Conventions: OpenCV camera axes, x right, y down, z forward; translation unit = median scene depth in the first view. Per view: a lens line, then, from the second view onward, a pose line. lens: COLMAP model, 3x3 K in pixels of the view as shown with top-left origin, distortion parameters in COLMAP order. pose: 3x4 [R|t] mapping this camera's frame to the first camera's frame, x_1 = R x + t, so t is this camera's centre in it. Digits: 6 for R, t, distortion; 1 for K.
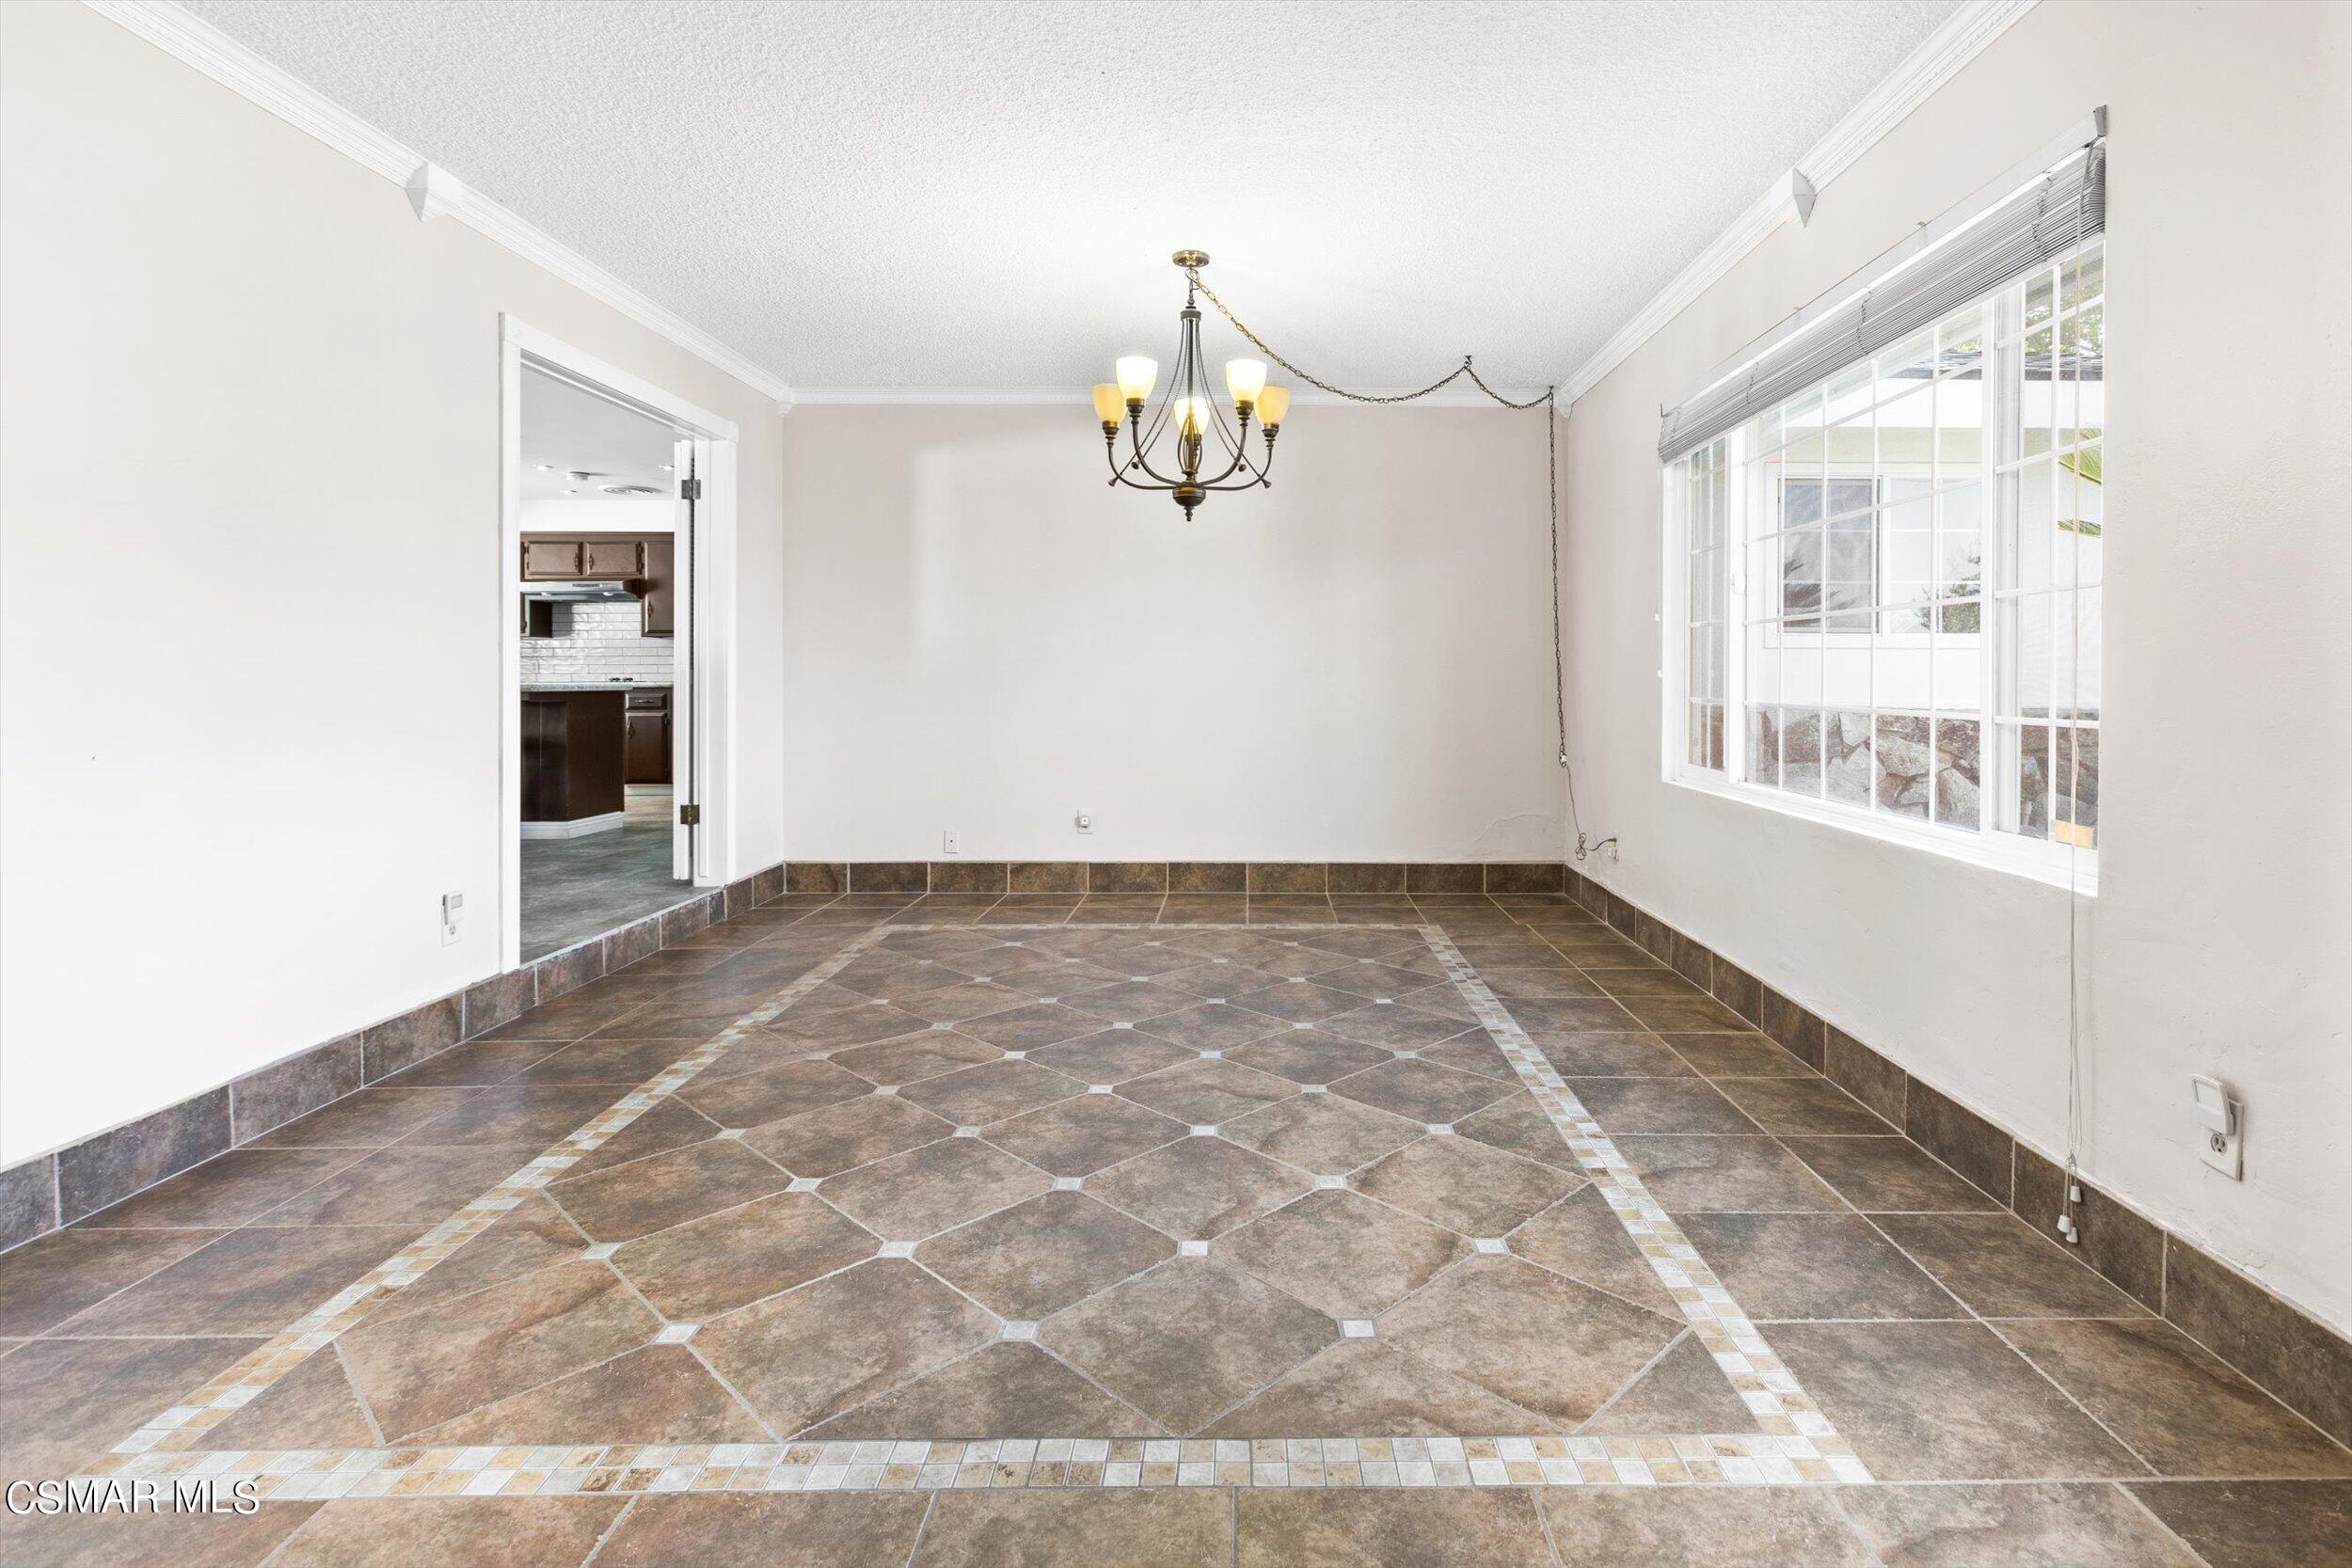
lens RADIAL K [[1176.4, 0, 1259.3], [0, 1176.4, 691.0], [0, 0, 1]] dist [0.001895, -0.000379]
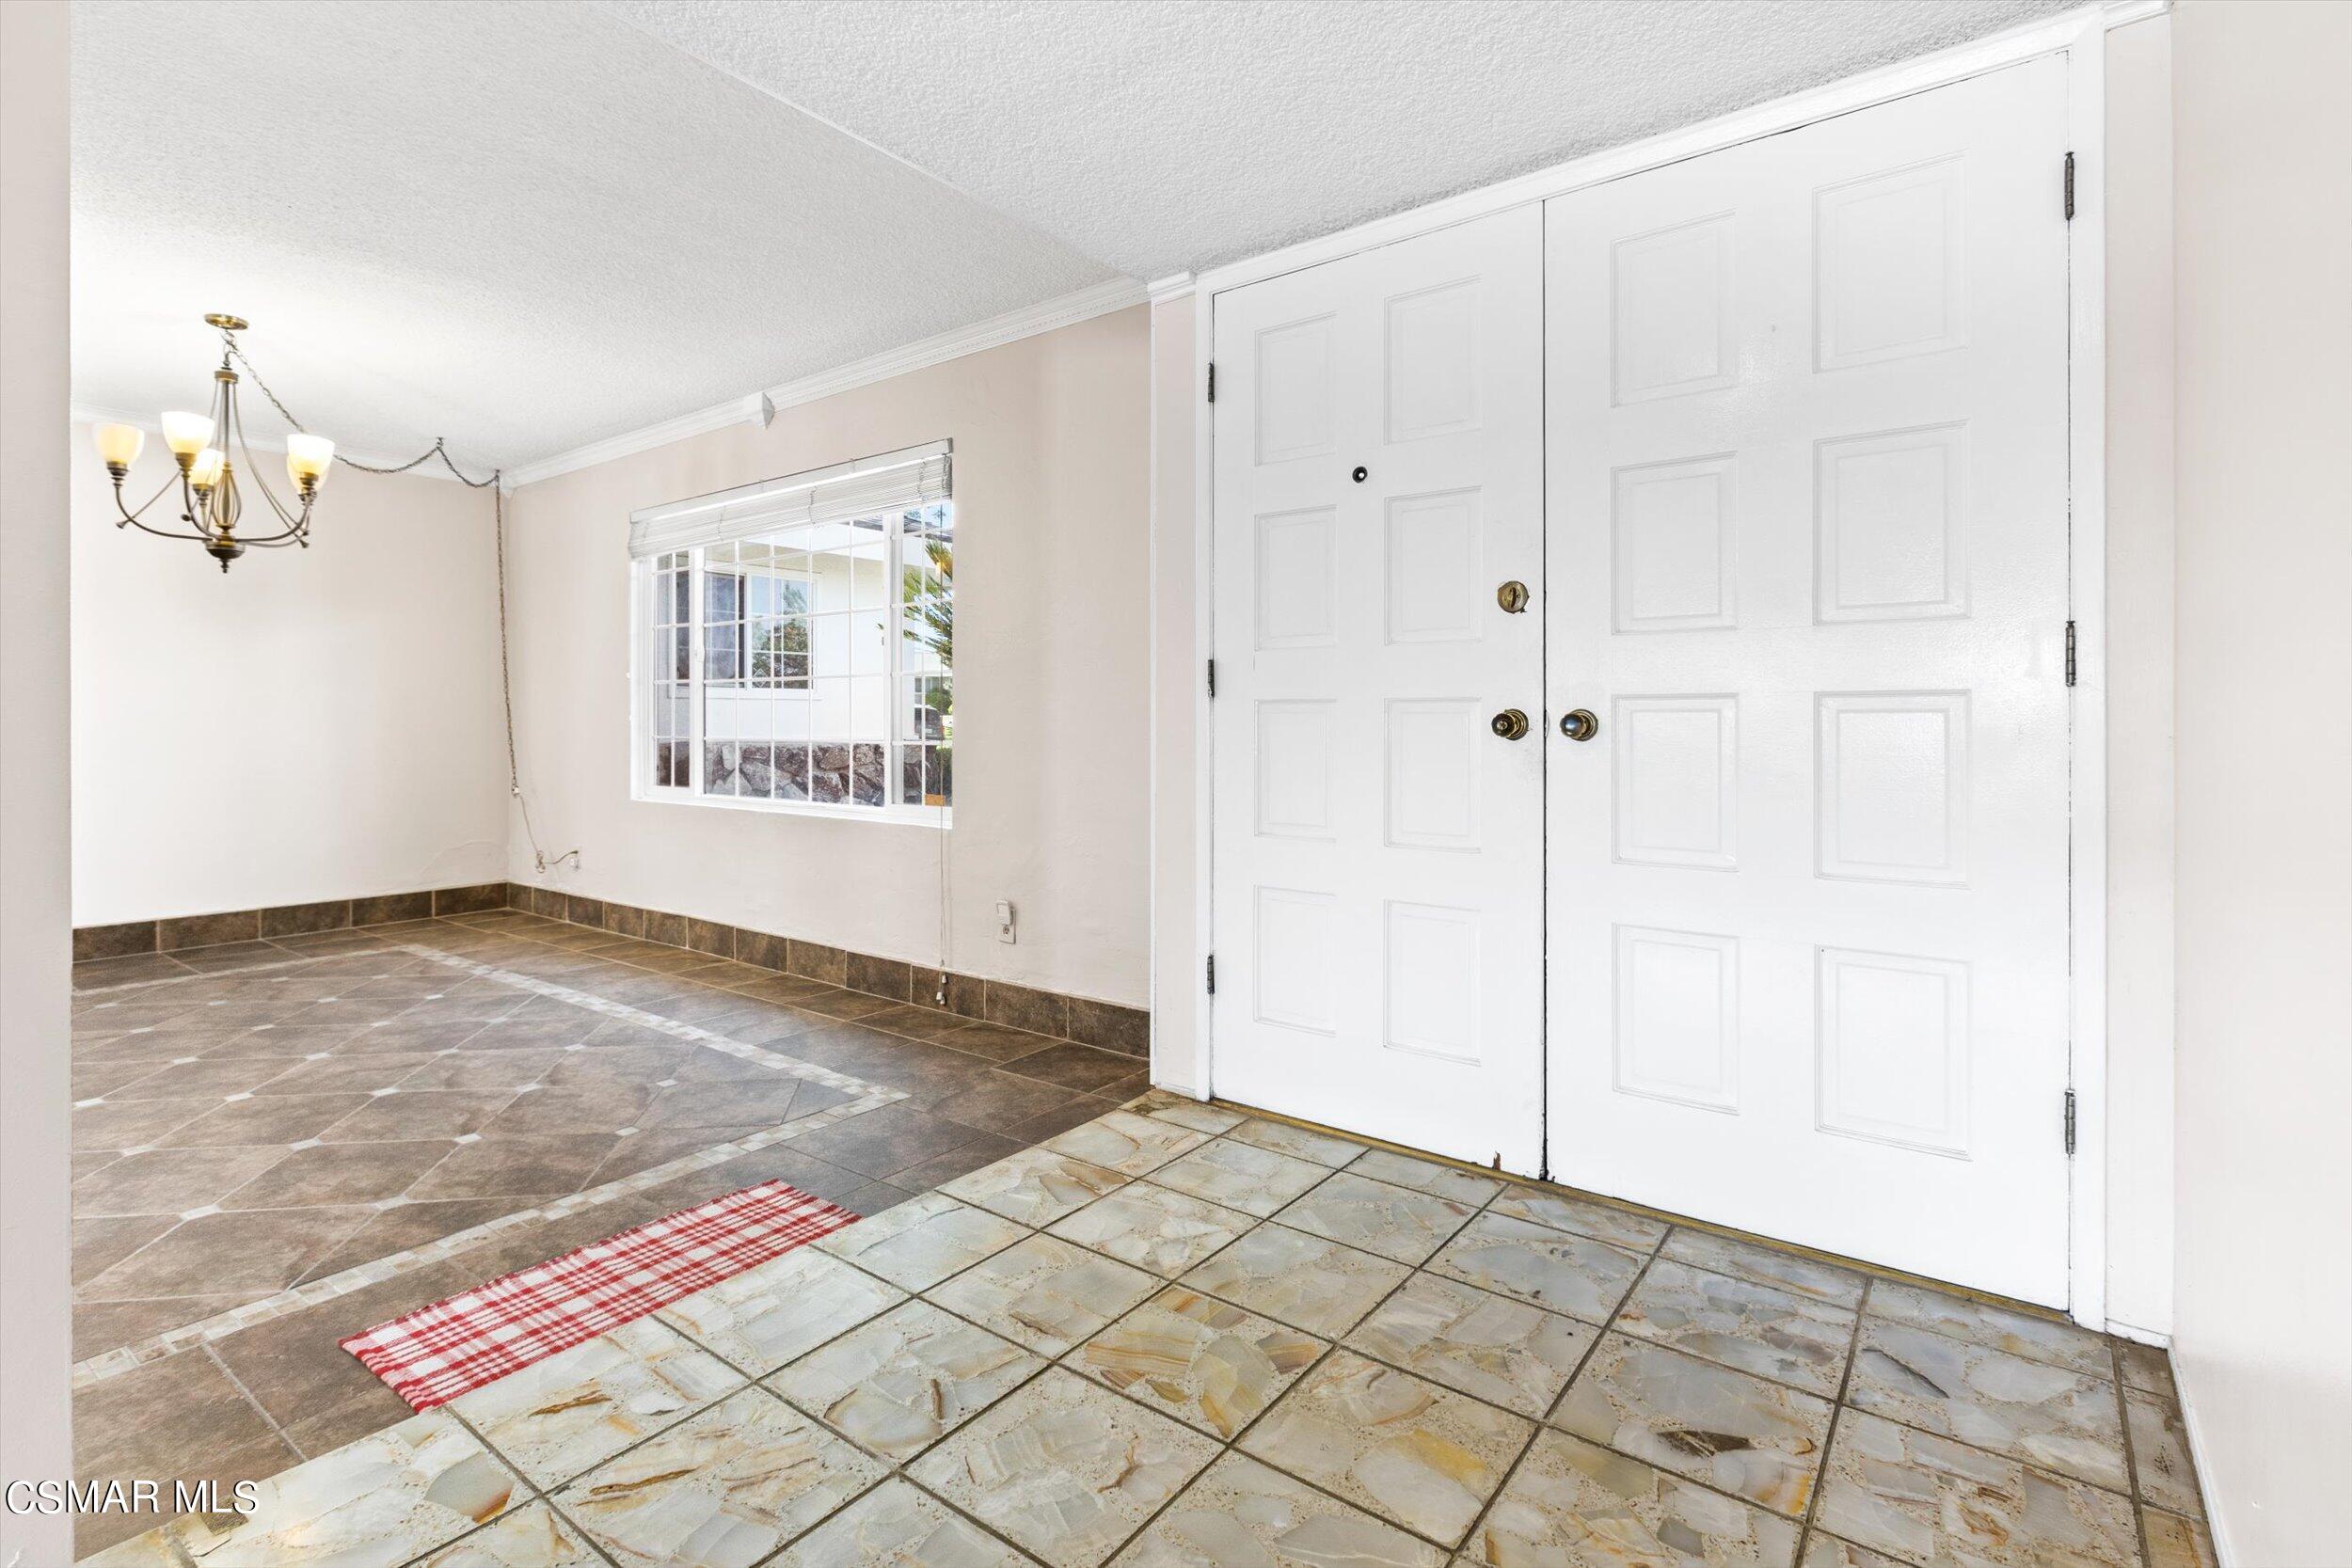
lens RADIAL K [[1125.8, 0, 1099.4], [0, 1125.8, 789.5], [0, 0, 1]] dist [0.003274, -0.000294]
pose [[0.632385, -0.051891, 0.772914, -0.588553], [0.013390, 0.998337, 0.056069, 0.002499], [-0.774539, -0.025108, 0.632028, -0.395199]]
